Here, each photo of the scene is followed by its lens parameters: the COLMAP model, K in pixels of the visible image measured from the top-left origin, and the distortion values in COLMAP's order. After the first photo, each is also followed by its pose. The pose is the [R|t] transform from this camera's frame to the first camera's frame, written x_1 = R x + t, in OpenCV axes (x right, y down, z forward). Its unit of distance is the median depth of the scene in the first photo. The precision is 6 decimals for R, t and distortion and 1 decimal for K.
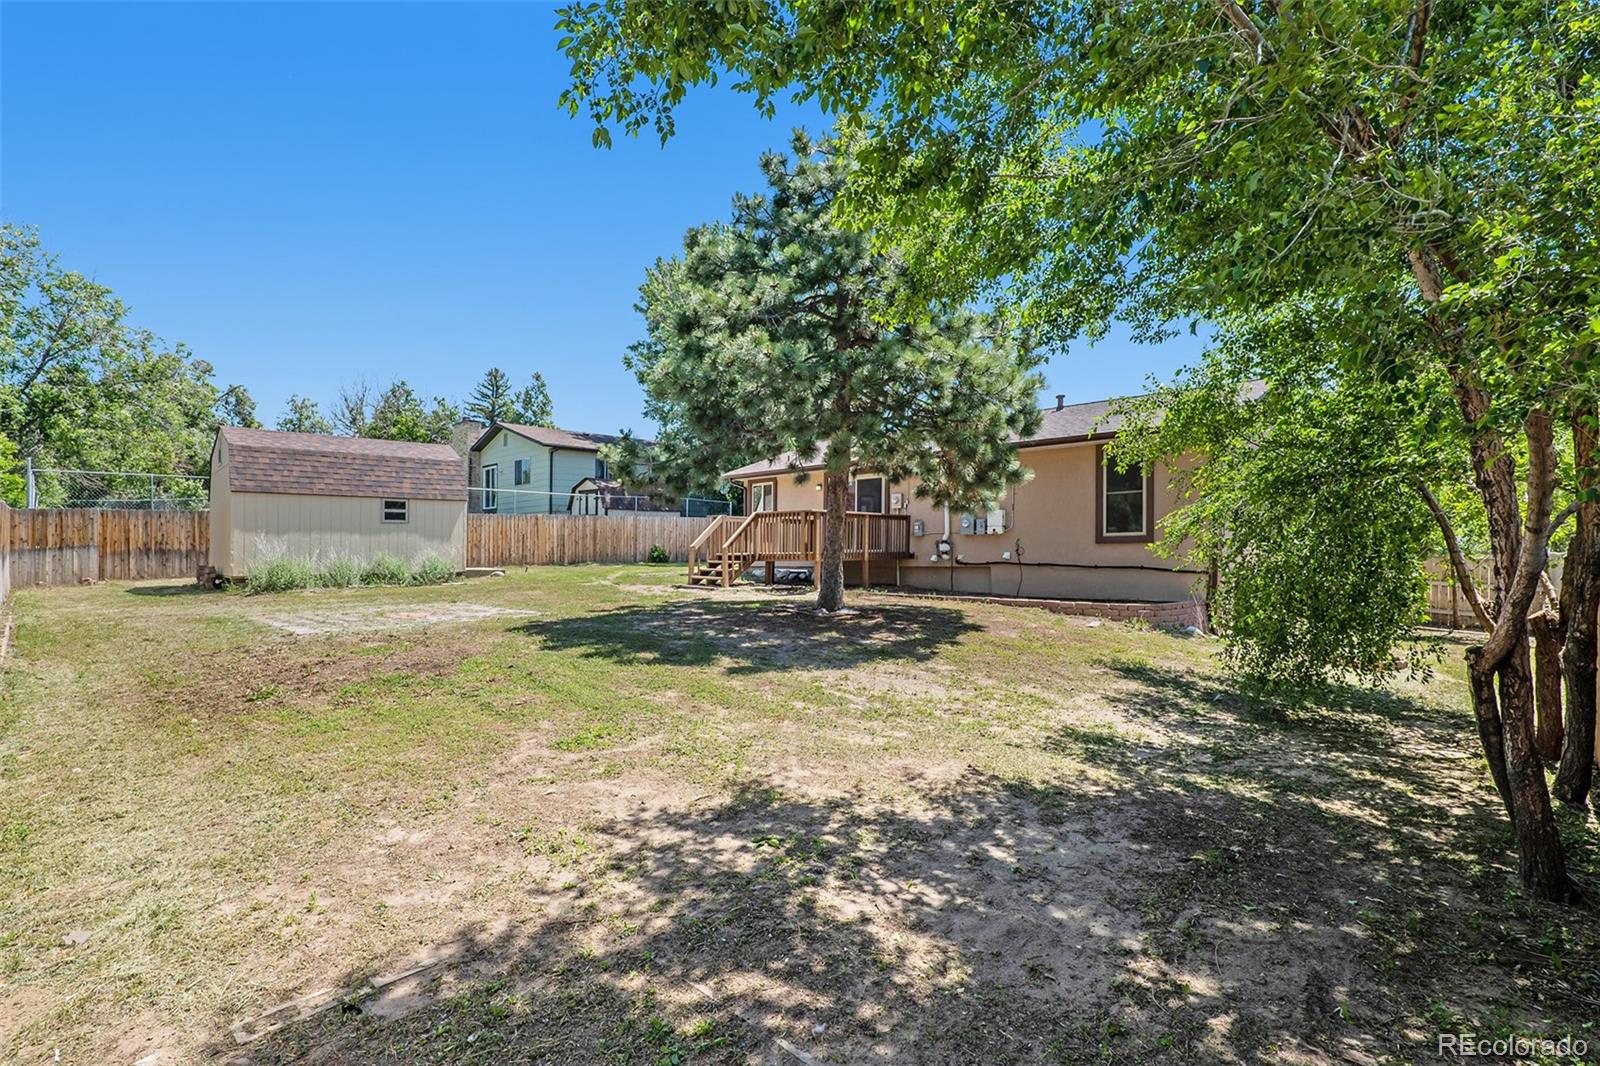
lens RADIAL K [[743.4, 0, 799.9], [0, 743.4, 537.6], [0, 0, 1]] dist [-0.018612, -0.000124]
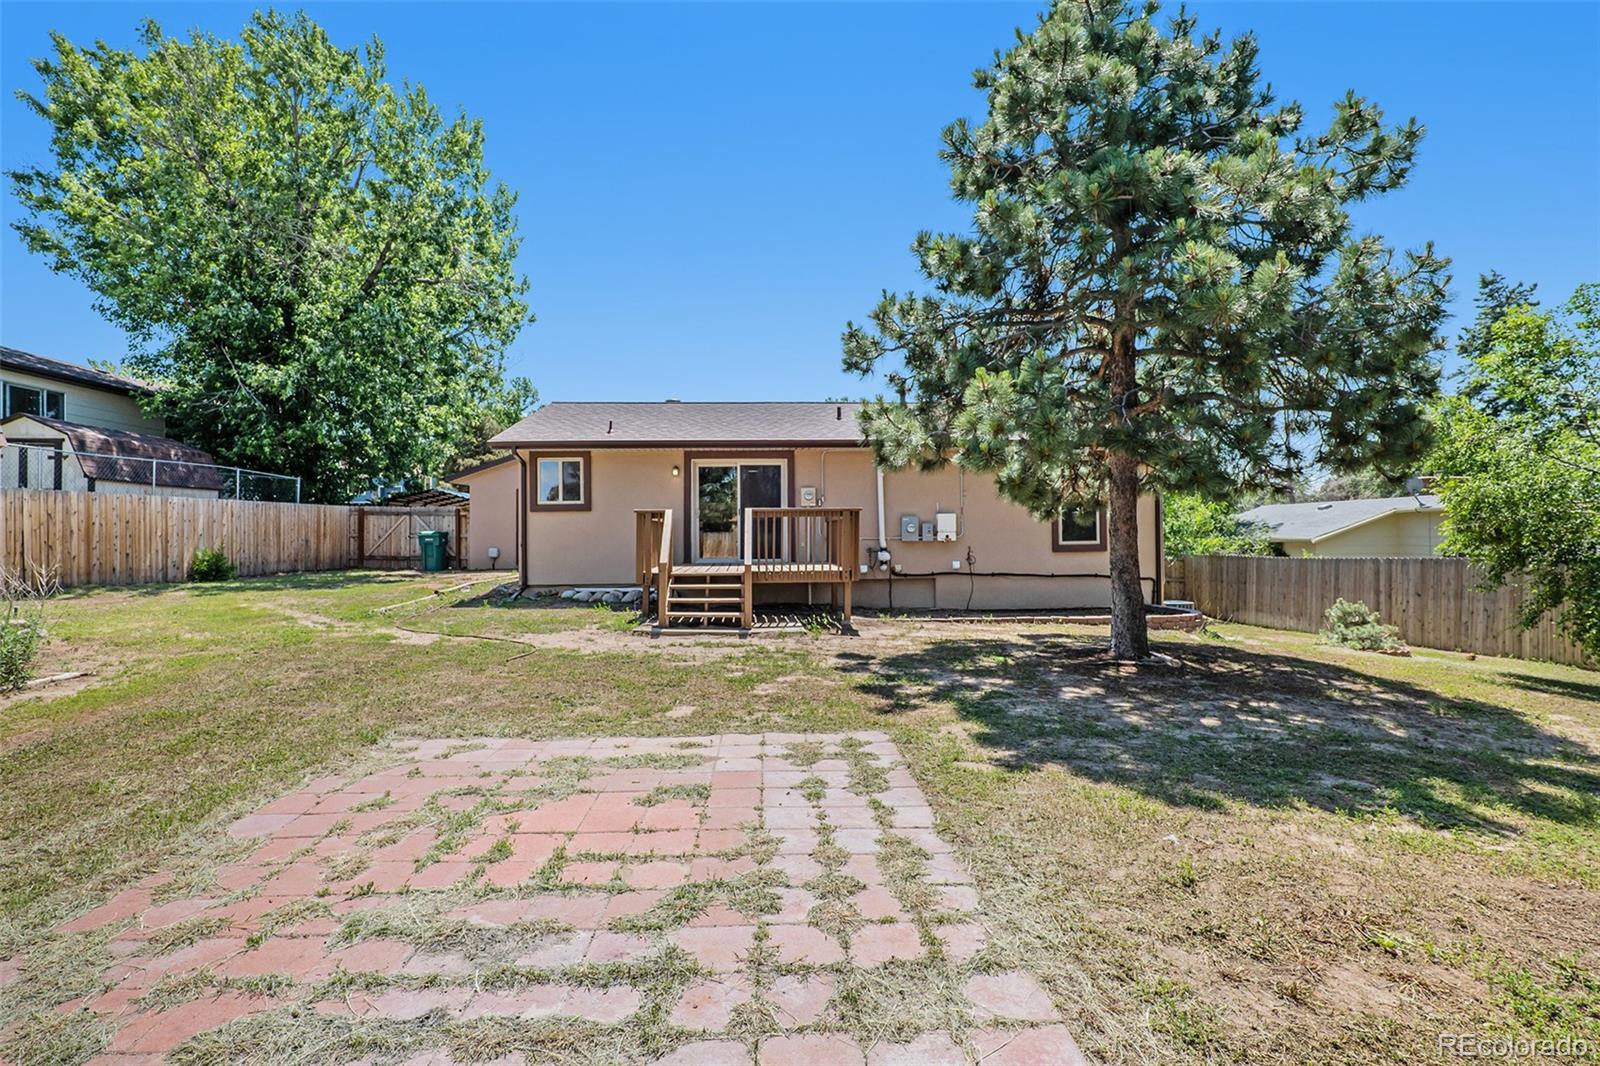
lens RADIAL K [[743.4, 0, 799.0], [0, 743.4, 538.0], [0, 0, 1]] dist [-0.018612, -0.000124]
pose [[0.679317, -0.000373, 0.733845, -0.490621], [-0.011086, 0.999881, 0.010771, -0.015499], [-0.733761, -0.015452, 0.679231, 0.513307]]
